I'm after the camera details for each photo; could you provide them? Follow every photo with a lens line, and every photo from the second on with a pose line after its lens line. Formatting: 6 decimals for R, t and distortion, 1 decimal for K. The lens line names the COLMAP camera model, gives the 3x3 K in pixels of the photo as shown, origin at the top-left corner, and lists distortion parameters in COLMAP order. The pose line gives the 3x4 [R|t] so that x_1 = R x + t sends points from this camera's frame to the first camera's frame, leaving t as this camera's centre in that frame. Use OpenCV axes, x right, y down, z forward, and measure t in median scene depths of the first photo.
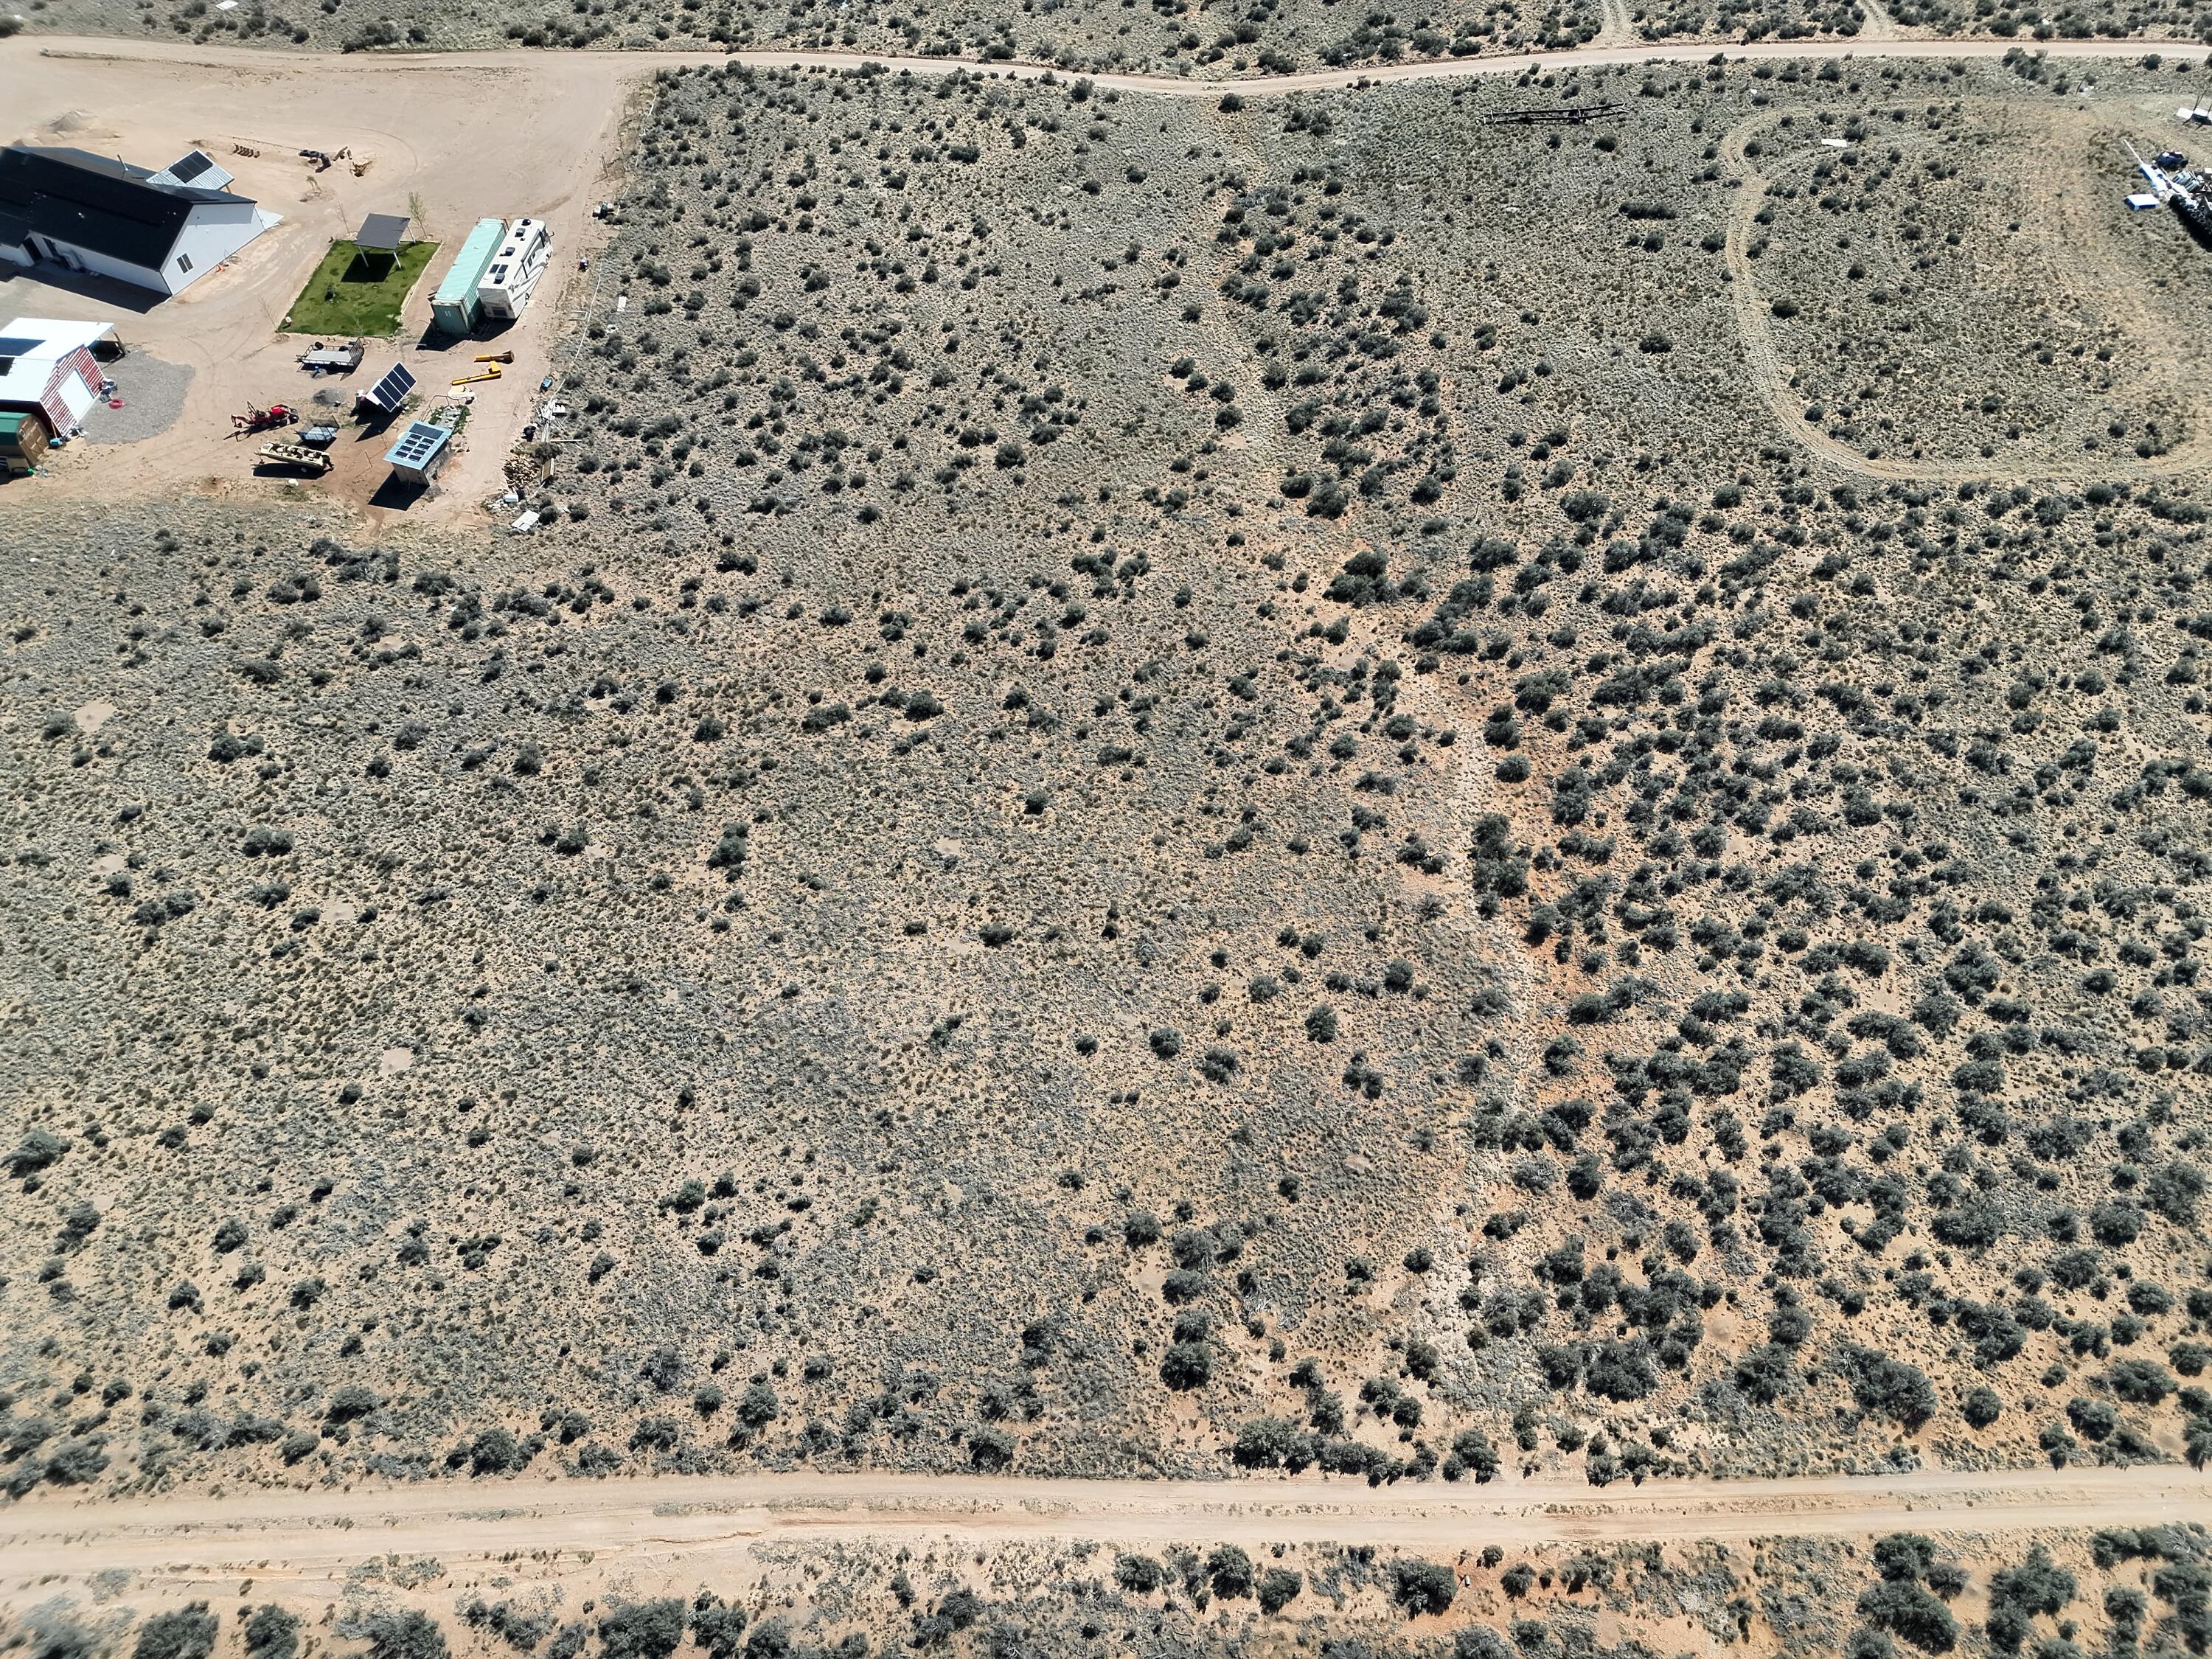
lens RADIAL K [[1544.2, 0, 1107.5], [0, 1544.2, 829.0], [0, 0, 1]] dist [0.084251, -0.080444]
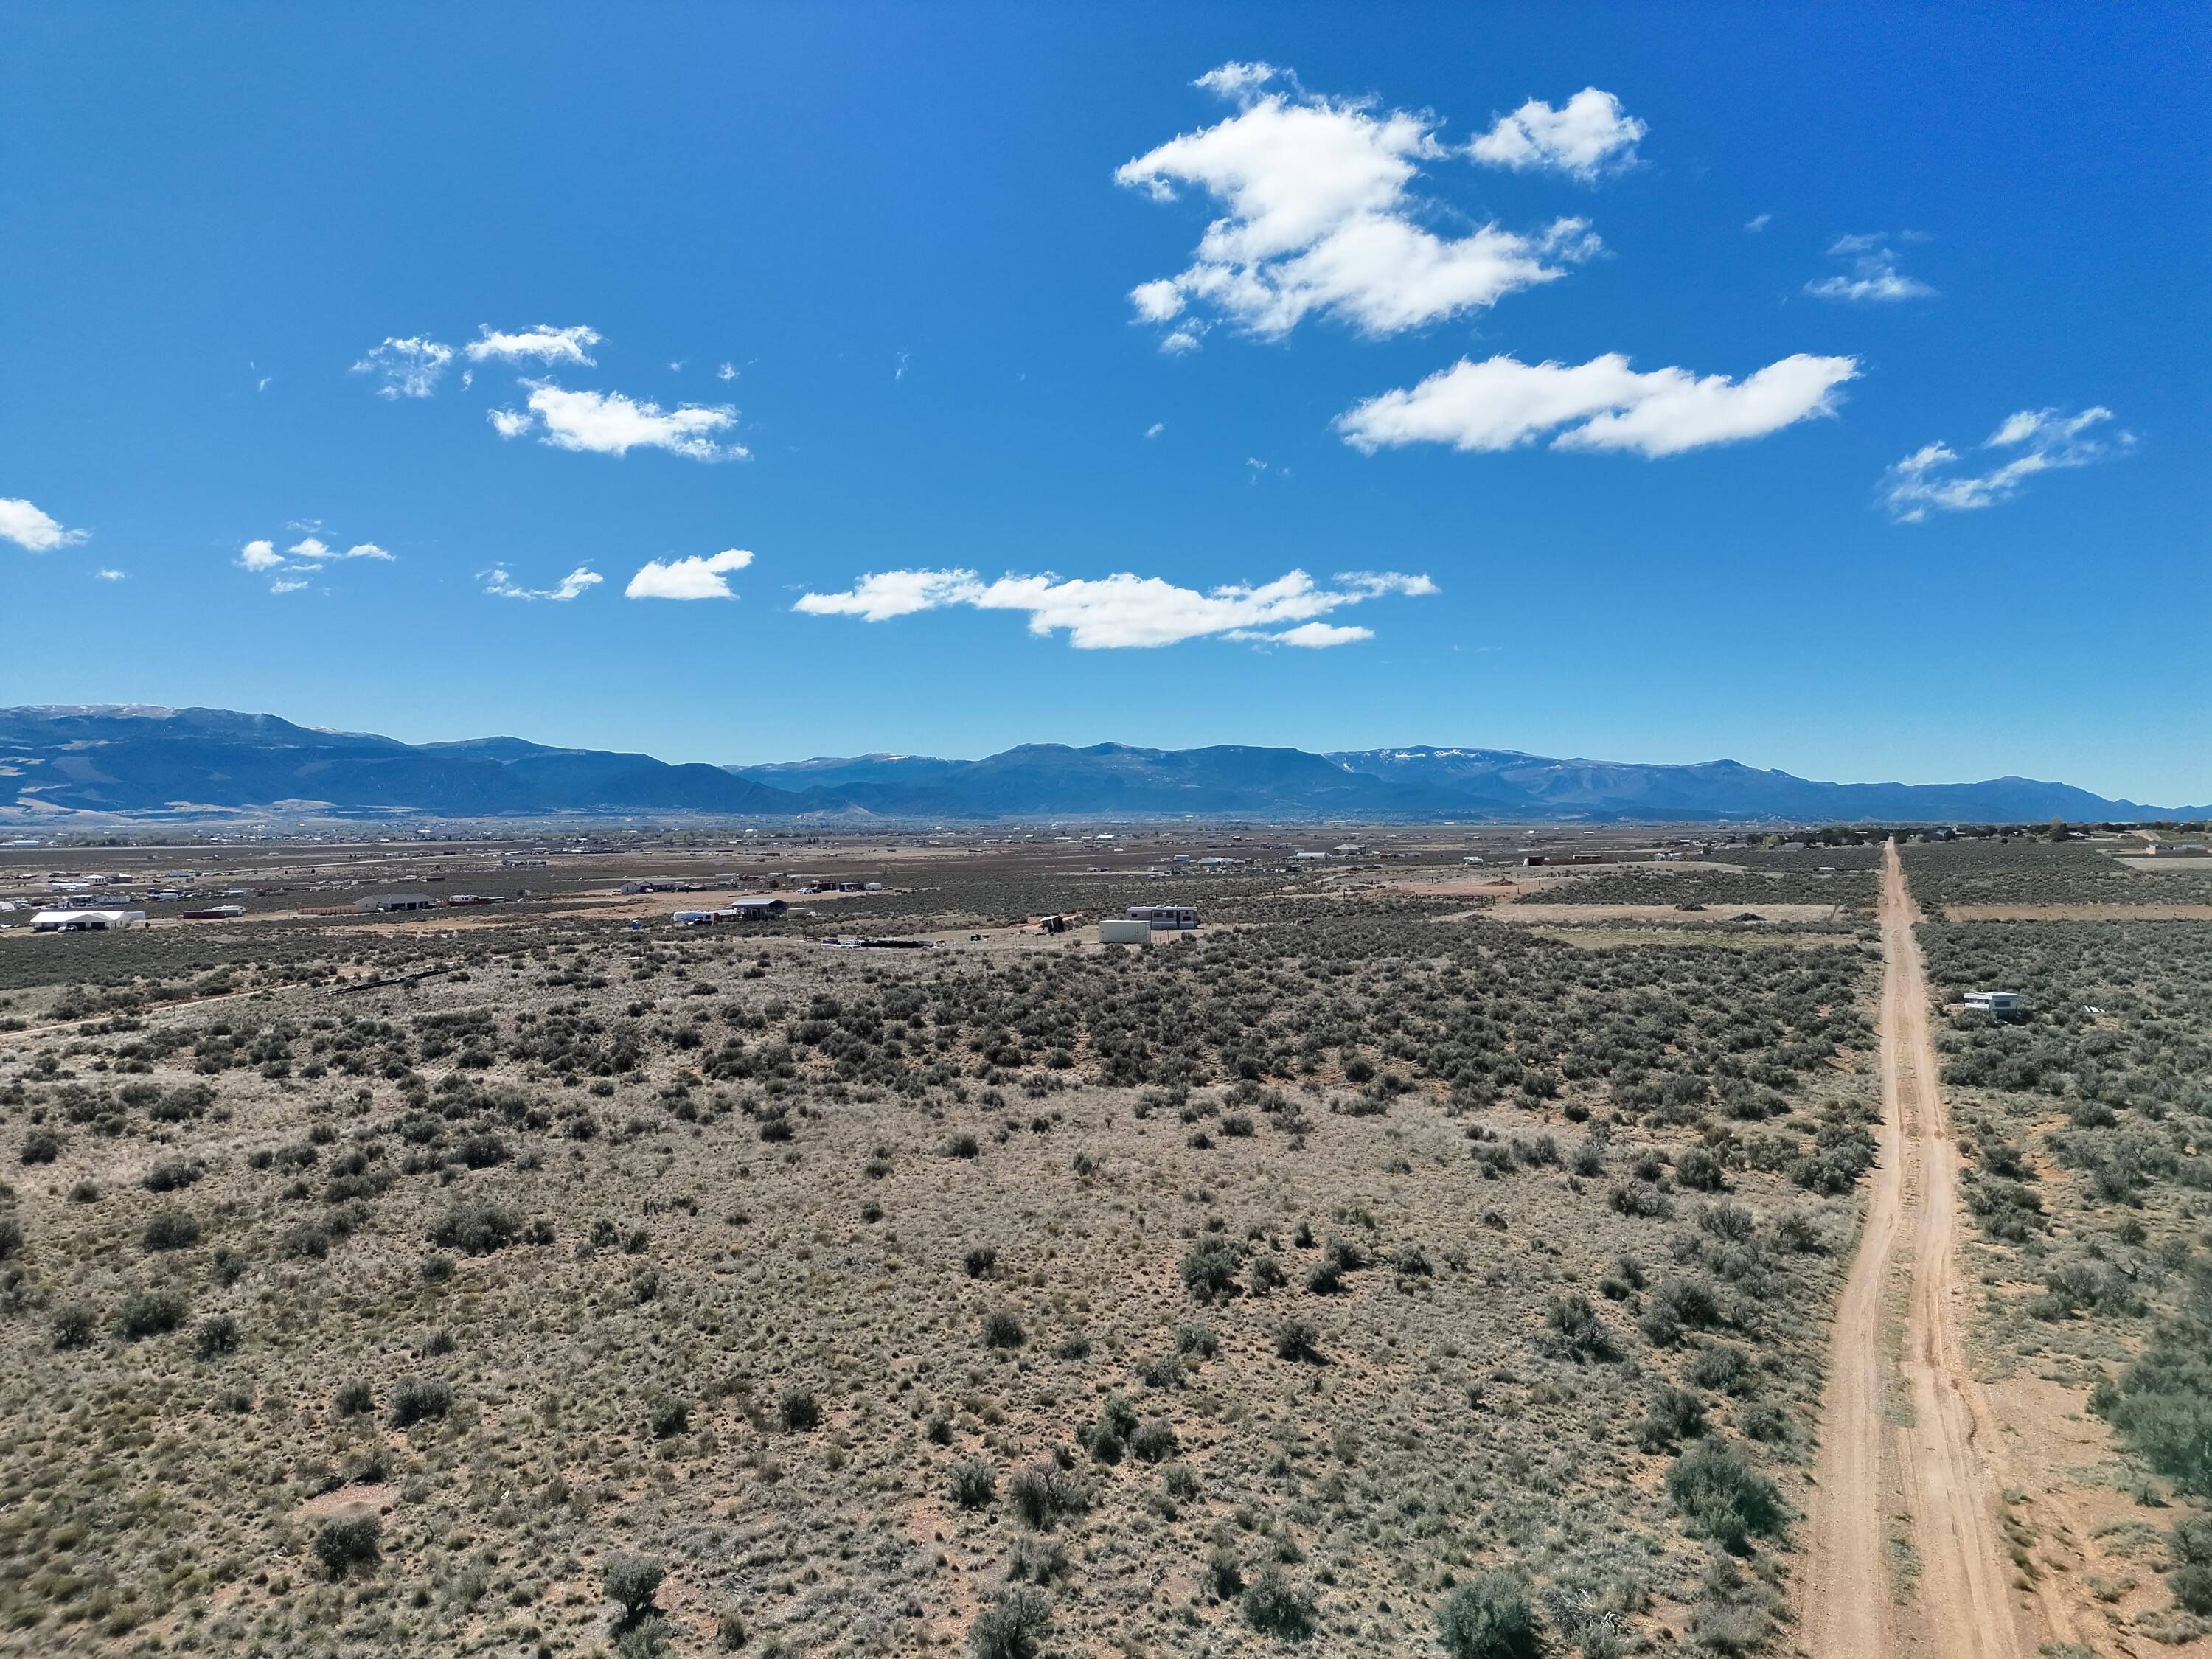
lens RADIAL K [[1544.2, 0, 1107.5], [0, 1544.2, 829.0], [0, 0, 1]] dist [0.084251, -0.080444]
pose [[0.471993, -0.012044, 0.881520, -0.693683], [0.697355, 0.616849, -0.364958, 0.300087], [-0.539369, 0.786990, 0.299547, 0.761202]]
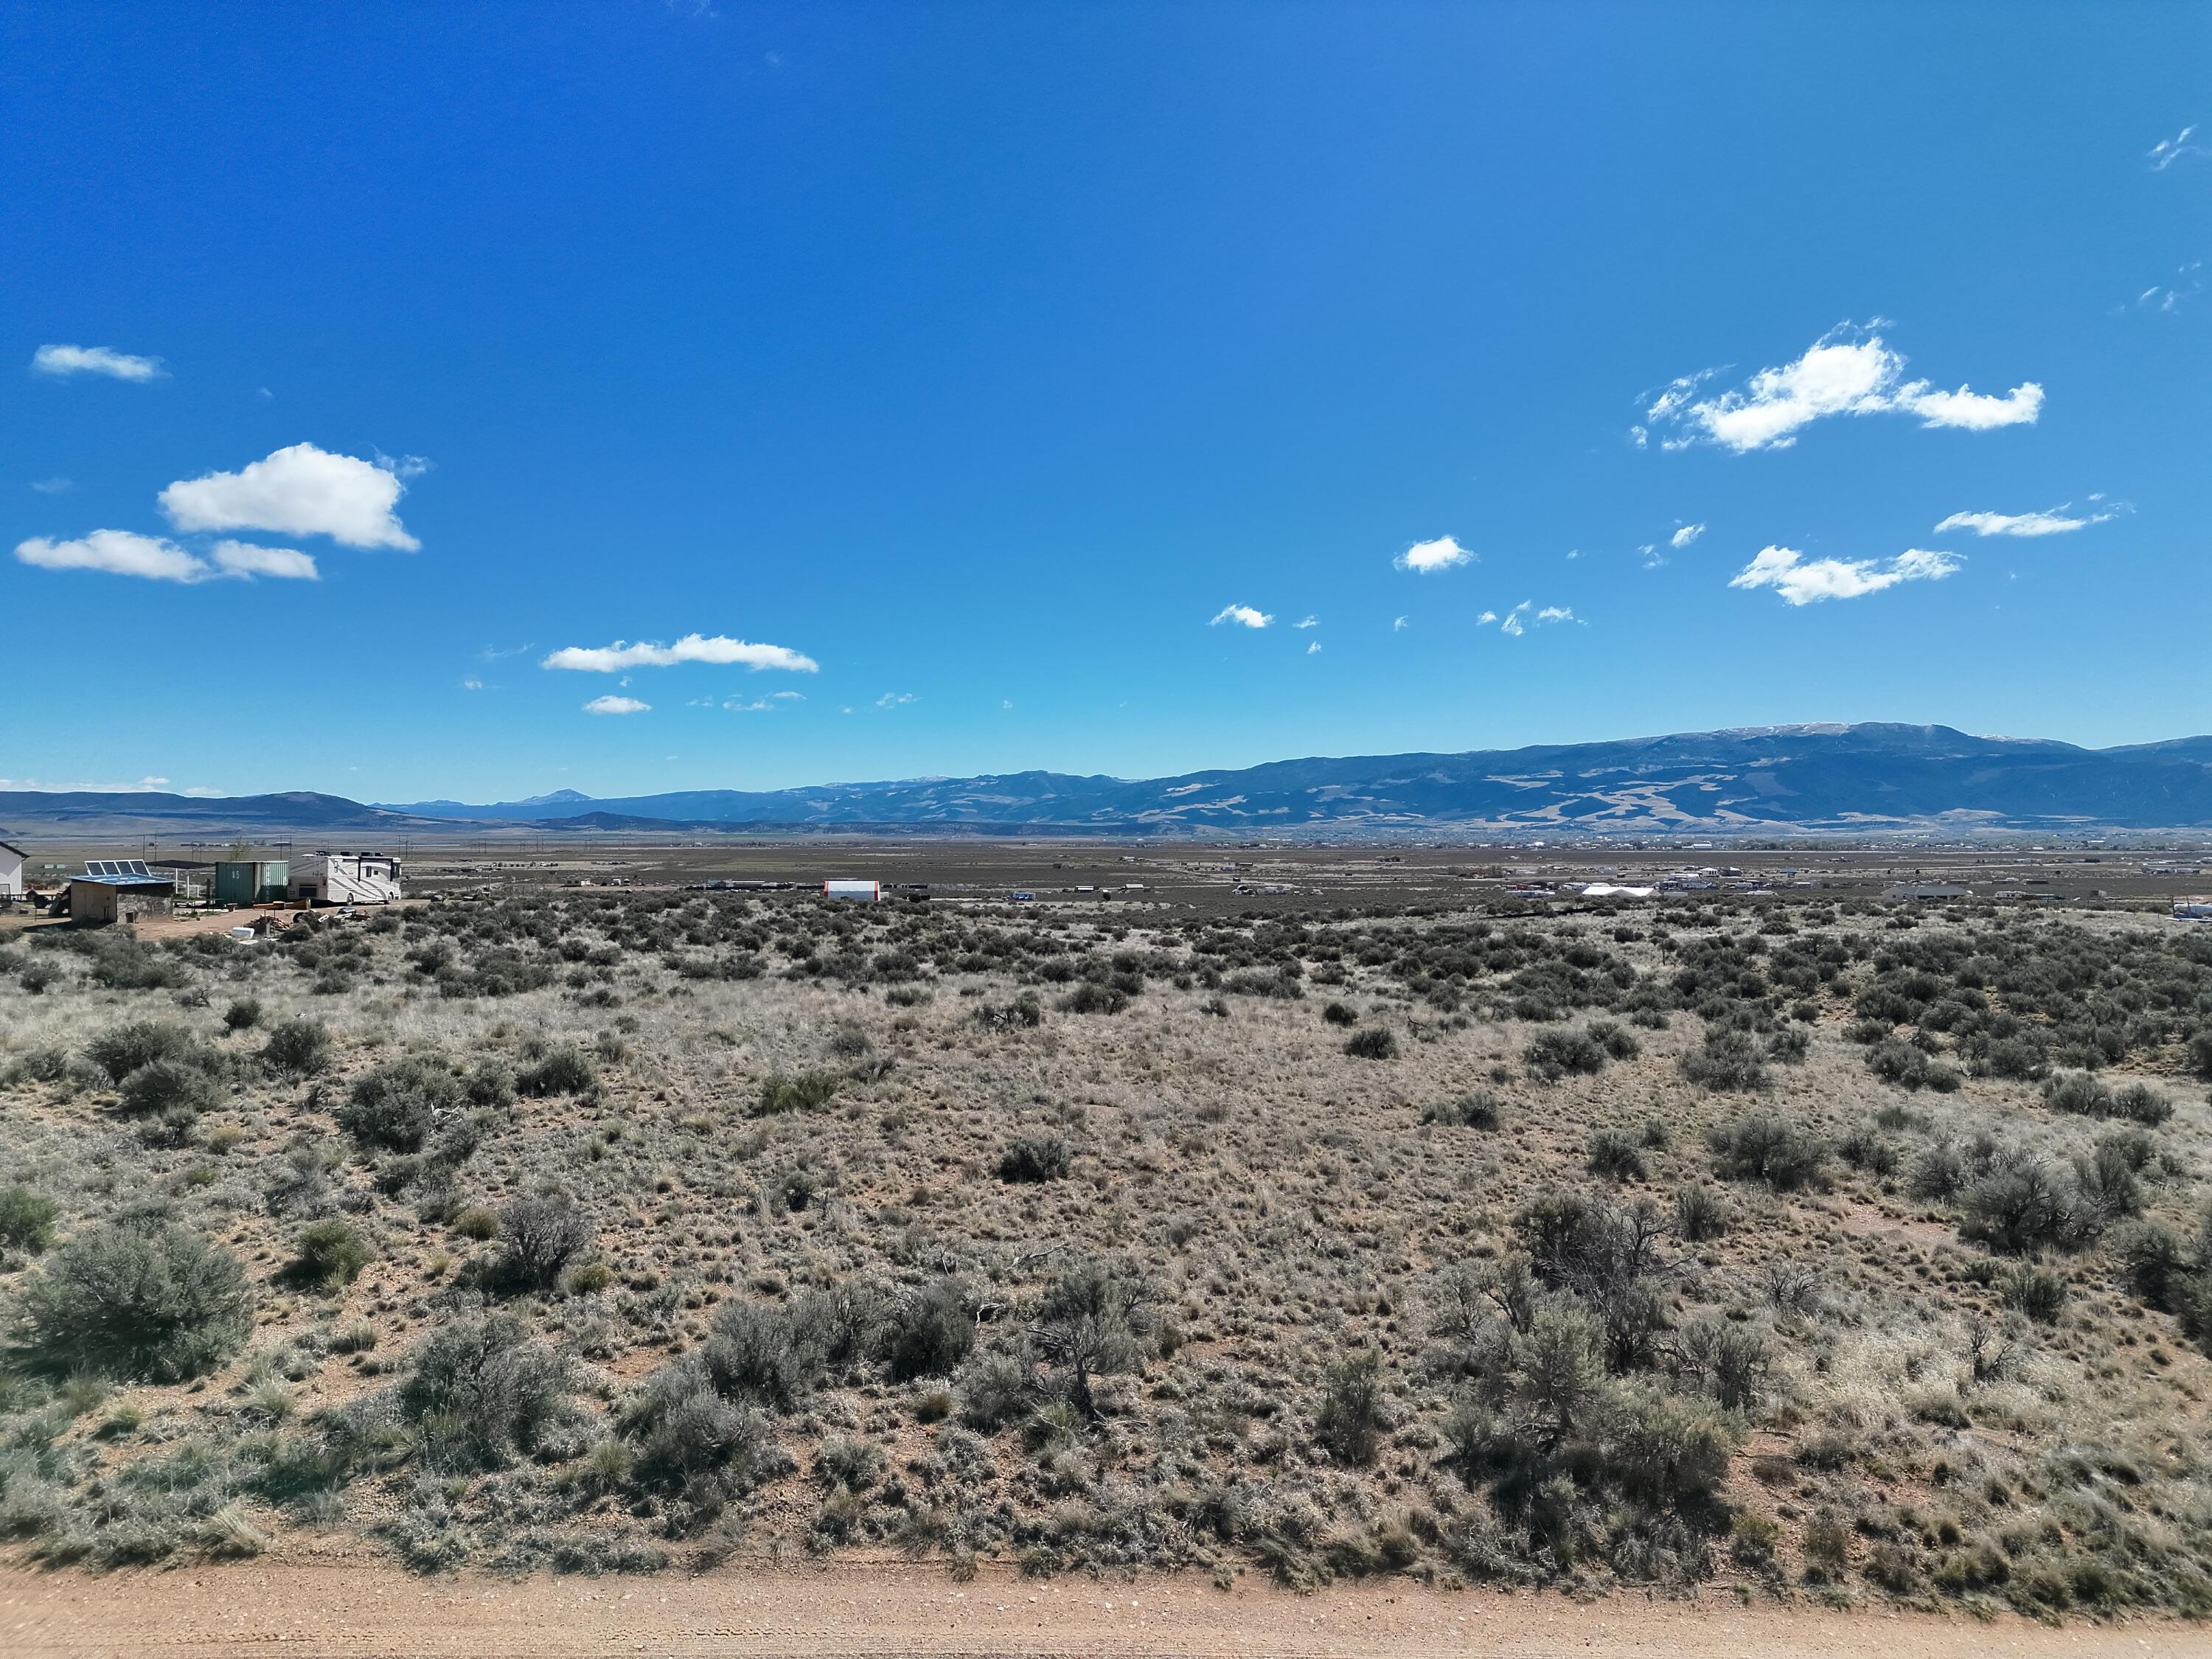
lens RADIAL K [[1539.5, 0, 1106.0], [0, 1539.5, 829.5], [0, 0, 1]] dist [0.080274, -0.070053]
pose [[0.995248, -0.003251, 0.097320, -0.125451], [0.078672, 0.615797, -0.783968, 0.435305], [-0.057381, 0.787898, 0.613126, 0.784396]]
